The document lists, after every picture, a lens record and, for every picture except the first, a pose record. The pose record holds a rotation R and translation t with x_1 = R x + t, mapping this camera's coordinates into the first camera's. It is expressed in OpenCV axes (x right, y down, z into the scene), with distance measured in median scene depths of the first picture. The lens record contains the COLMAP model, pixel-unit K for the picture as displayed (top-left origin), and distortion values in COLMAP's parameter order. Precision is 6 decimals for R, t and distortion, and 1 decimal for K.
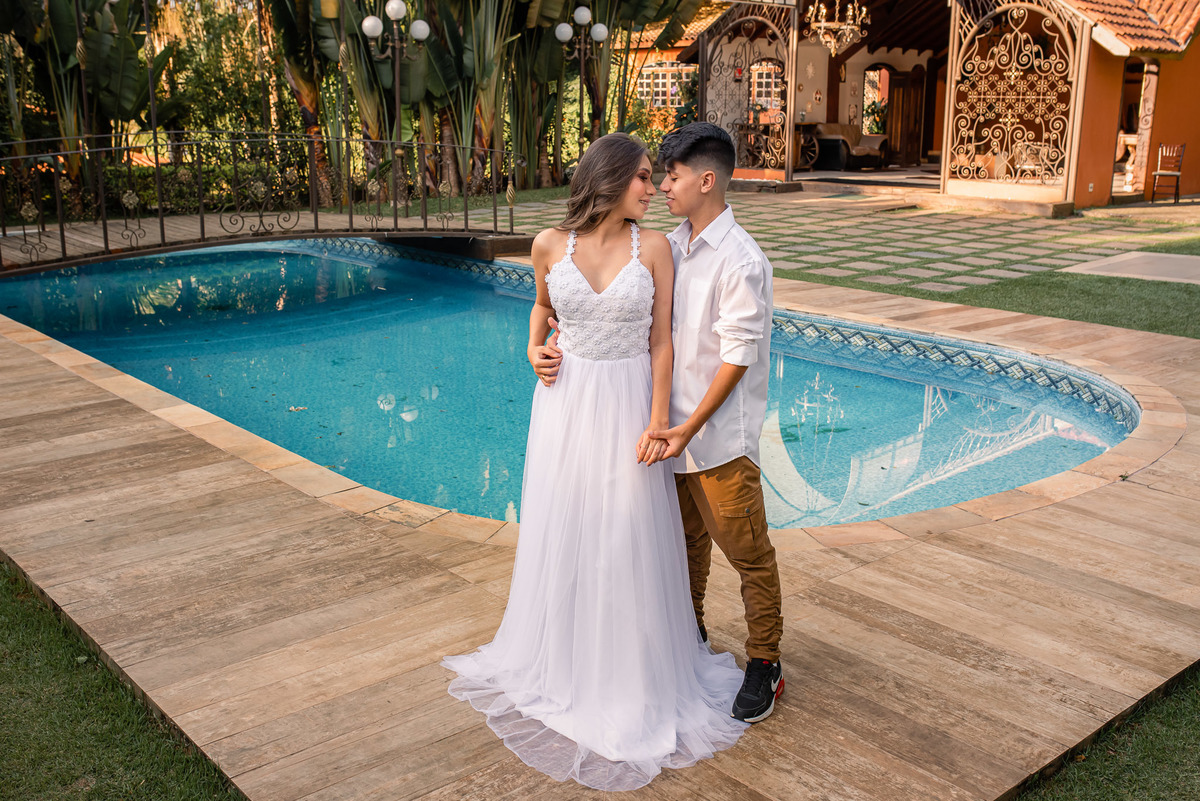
lens RADIAL K [[1195.0, 0, 616.5], [0, 1195.0, 397.5], [0, 0, 1]] dist [-0.045751, 0.038219]
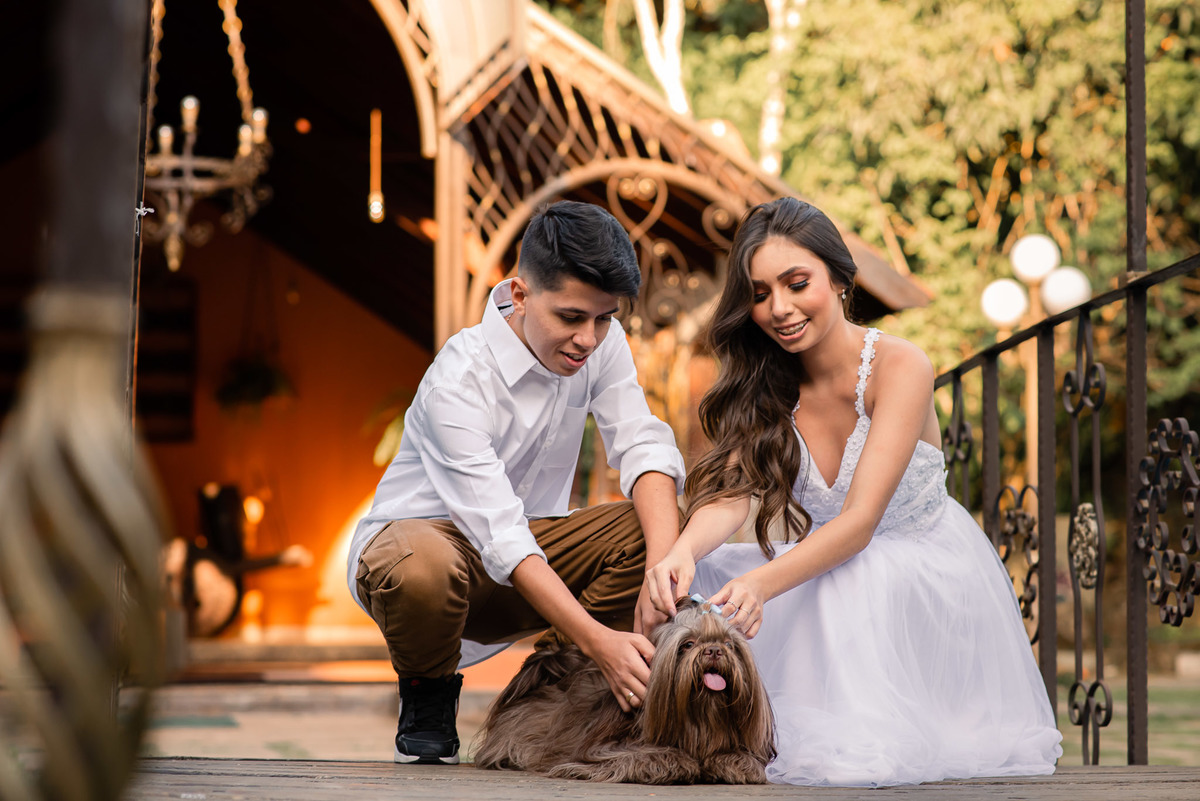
lens RADIAL K [[3037.6, 0, 600.0], [0, 3037.6, 400.5], [0, 0, 1]] dist [0.100046, -0.319281]
pose [[0.536931, 0.049012, 0.842201, -0.448585], [0.208179, 0.959740, -0.188573, -0.085107], [-0.817537, 0.276580, 0.505111, 0.544604]]
